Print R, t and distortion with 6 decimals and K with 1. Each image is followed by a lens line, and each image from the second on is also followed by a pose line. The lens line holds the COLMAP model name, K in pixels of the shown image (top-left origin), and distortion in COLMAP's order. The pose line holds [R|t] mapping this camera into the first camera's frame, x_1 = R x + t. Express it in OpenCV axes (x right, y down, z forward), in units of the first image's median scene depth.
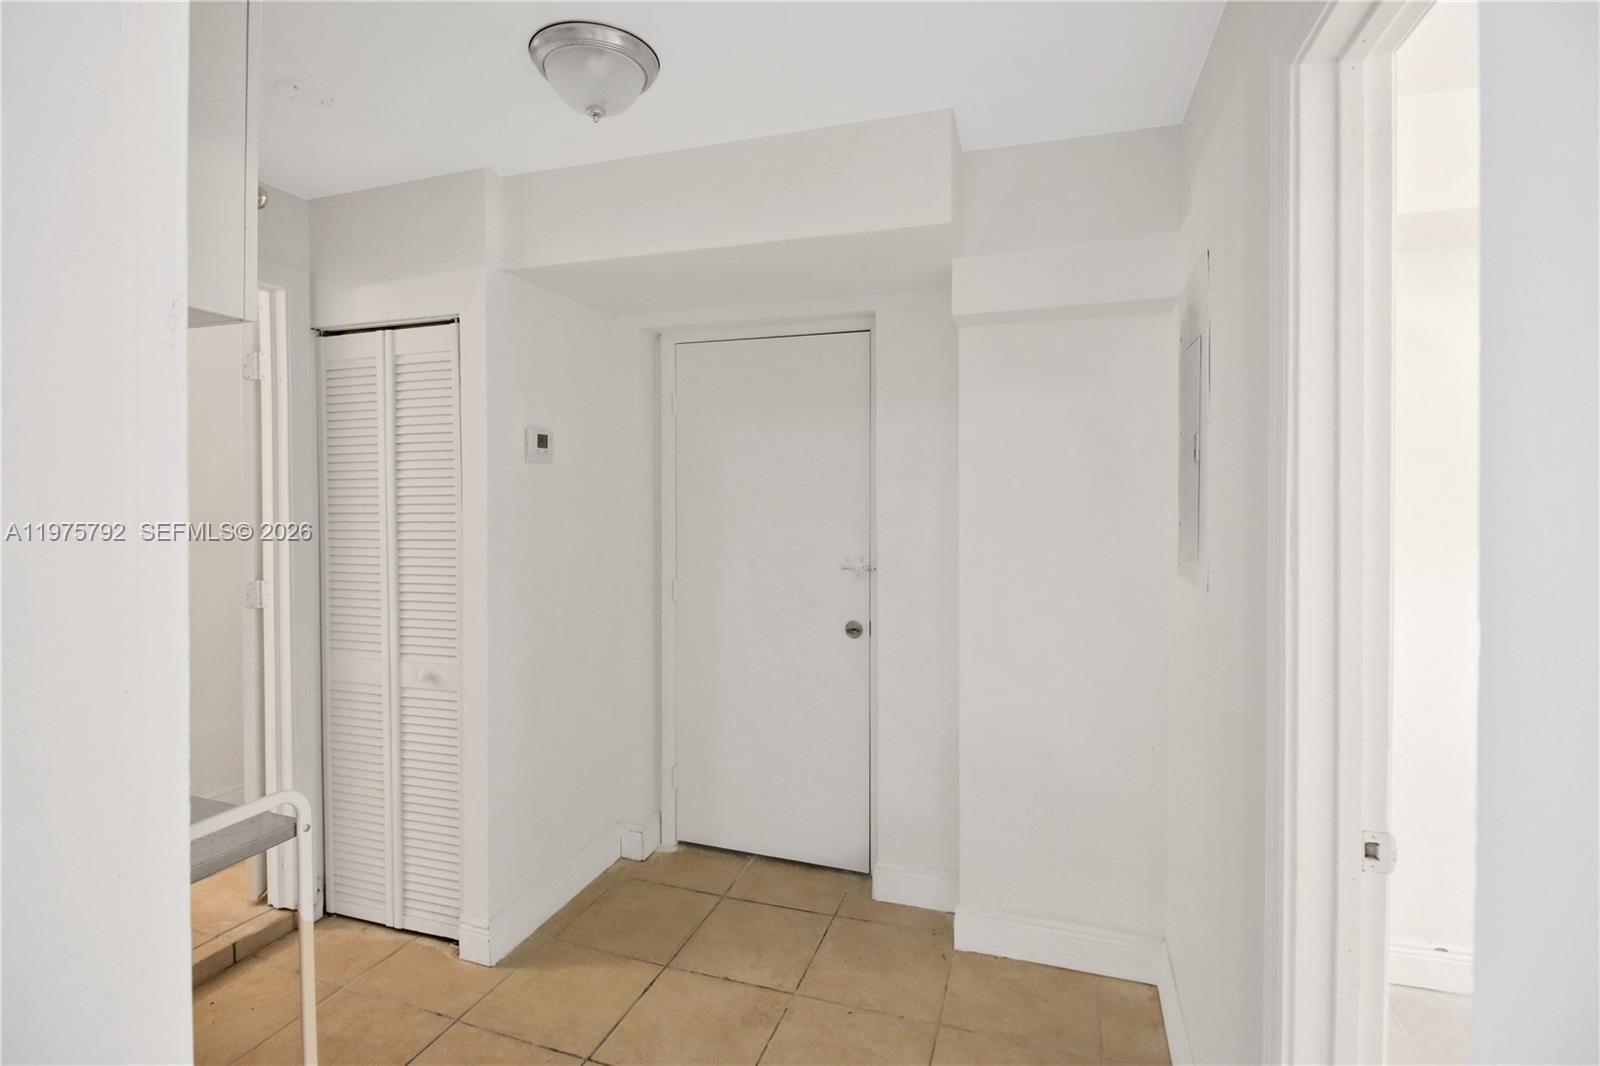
lens RADIAL K [[745.3, 0, 805.2], [0, 745.3, 493.2], [0, 0, 1]] dist [-0.002751, -0.001504]
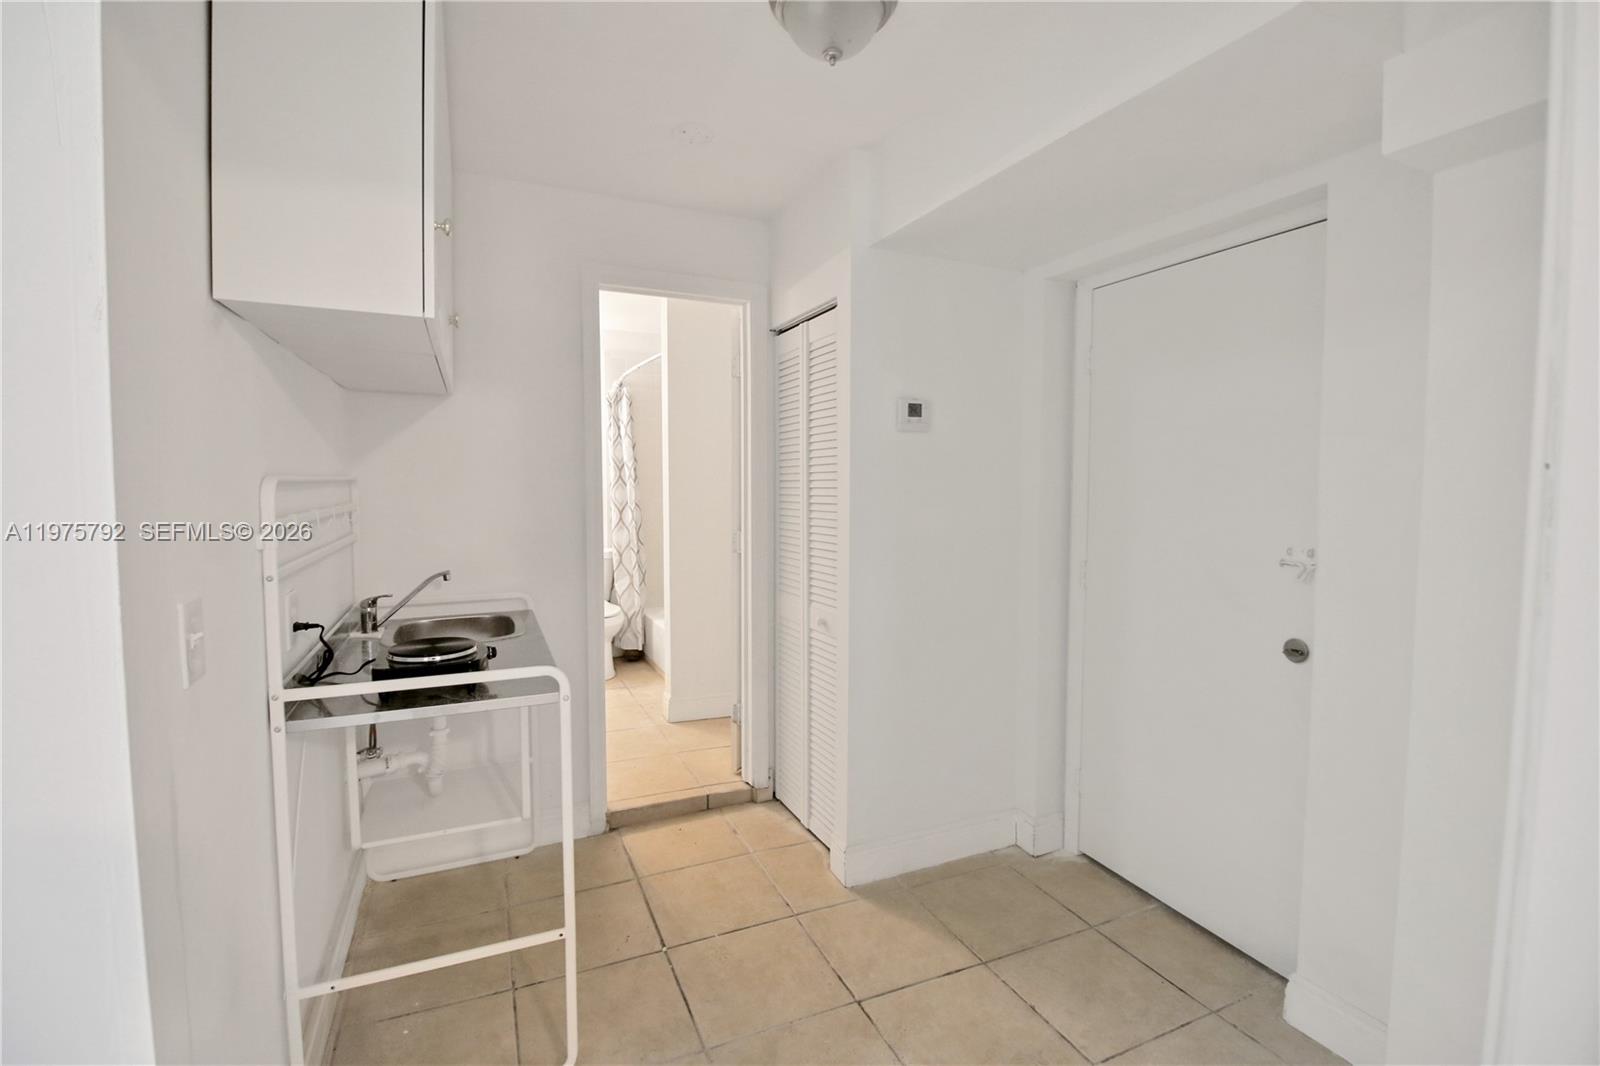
lens RADIAL K [[739.0, 0, 829.7], [0, 739.0, 524.0], [0, 0, 1]] dist [0.000872, -0.000228]
pose [[0.689733, 0.046797, -0.722550, 0.311919], [-0.009684, 0.998416, 0.055419, 0.031215], [0.723999, -0.031227, 0.689094, 0.222959]]
